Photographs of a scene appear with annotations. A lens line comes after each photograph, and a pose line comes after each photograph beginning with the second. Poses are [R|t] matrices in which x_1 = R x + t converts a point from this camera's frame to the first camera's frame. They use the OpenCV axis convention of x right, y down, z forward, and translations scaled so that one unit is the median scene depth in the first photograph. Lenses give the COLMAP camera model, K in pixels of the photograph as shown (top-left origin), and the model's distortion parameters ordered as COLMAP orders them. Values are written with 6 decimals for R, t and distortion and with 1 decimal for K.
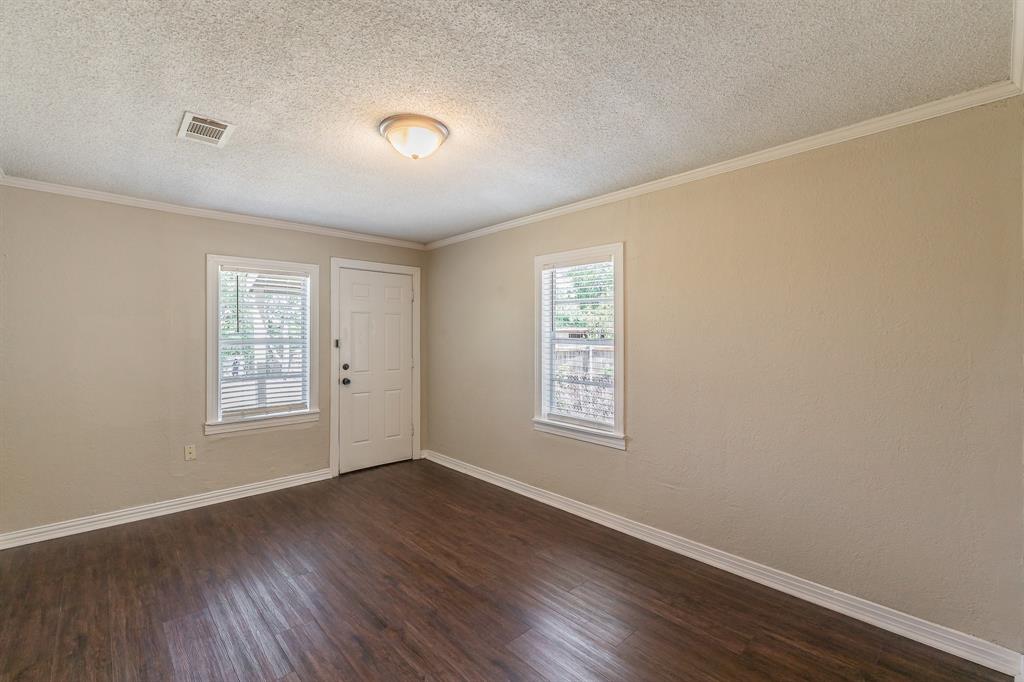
lens RADIAL K [[442.2, 0, 512.5], [0, 442.2, 338.6], [0, 0, 1]] dist [-0.000673, -0.000176]
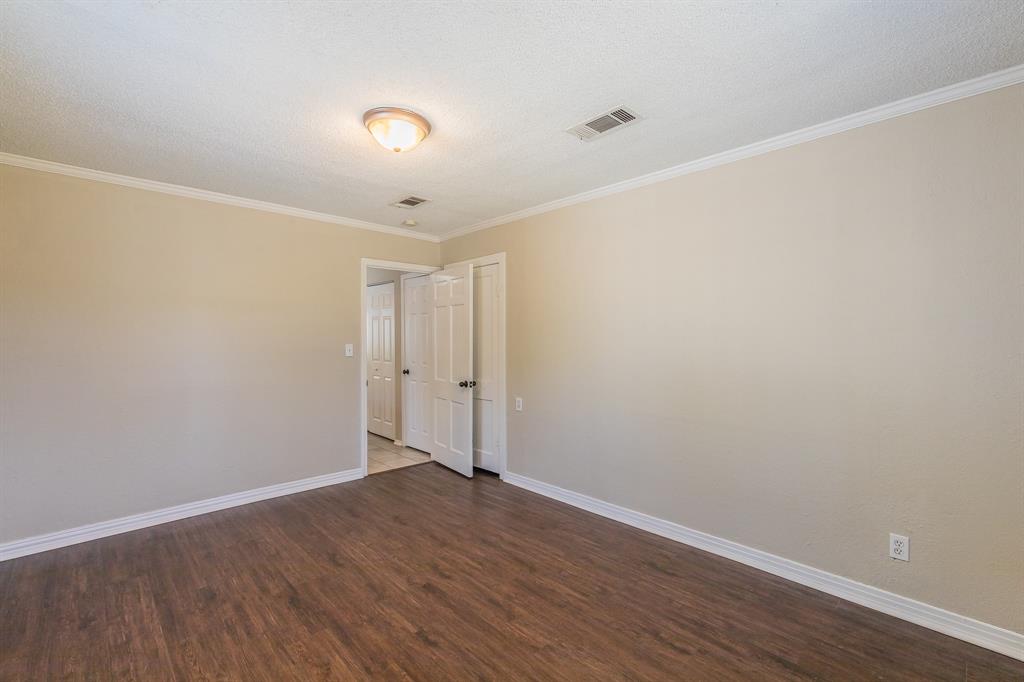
lens RADIAL K [[442.2, 0, 512.5], [0, 442.2, 338.6], [0, 0, 1]] dist [-0.000673, -0.000176]
pose [[-0.999922, 0.000066, -0.012487, -0.283848], [0.000036, 0.999997, 0.002371, 0.012706], [0.012487, 0.002371, -0.999919, 1.213143]]
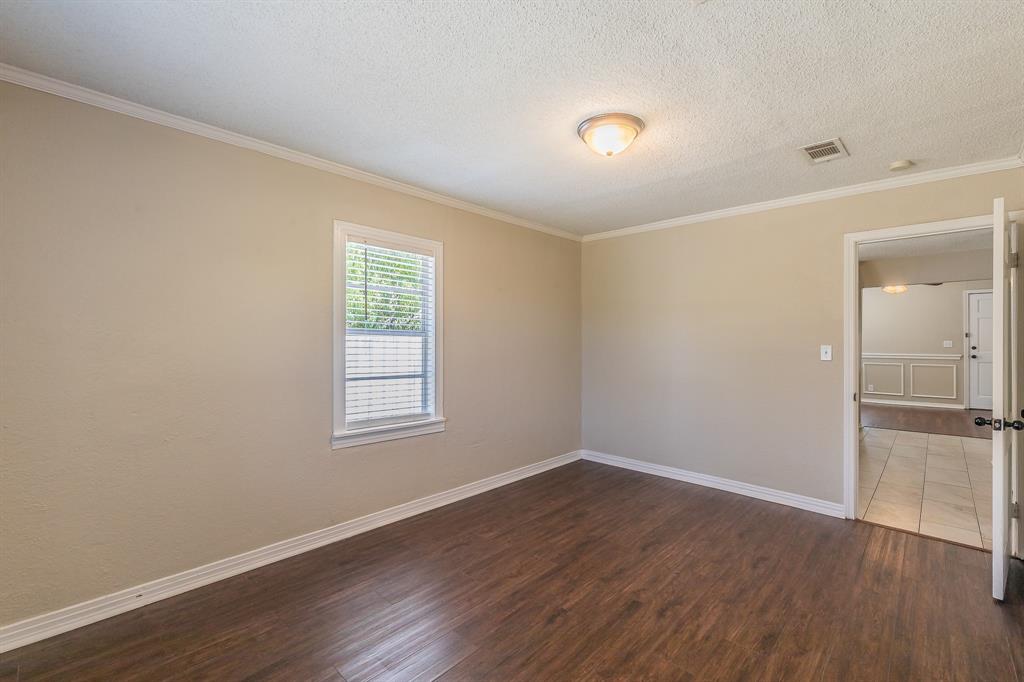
lens RADIAL K [[438.6, 0, 520.5], [0, 438.6, 336.7], [0, 0, 1]] dist [0.002104, 0.000355]
pose [[-0.064136, 0.003030, 0.997937, -0.748338], [-0.002795, 0.999991, -0.003216, 0.016635], [-0.997937, -0.002996, -0.064127, 0.766971]]
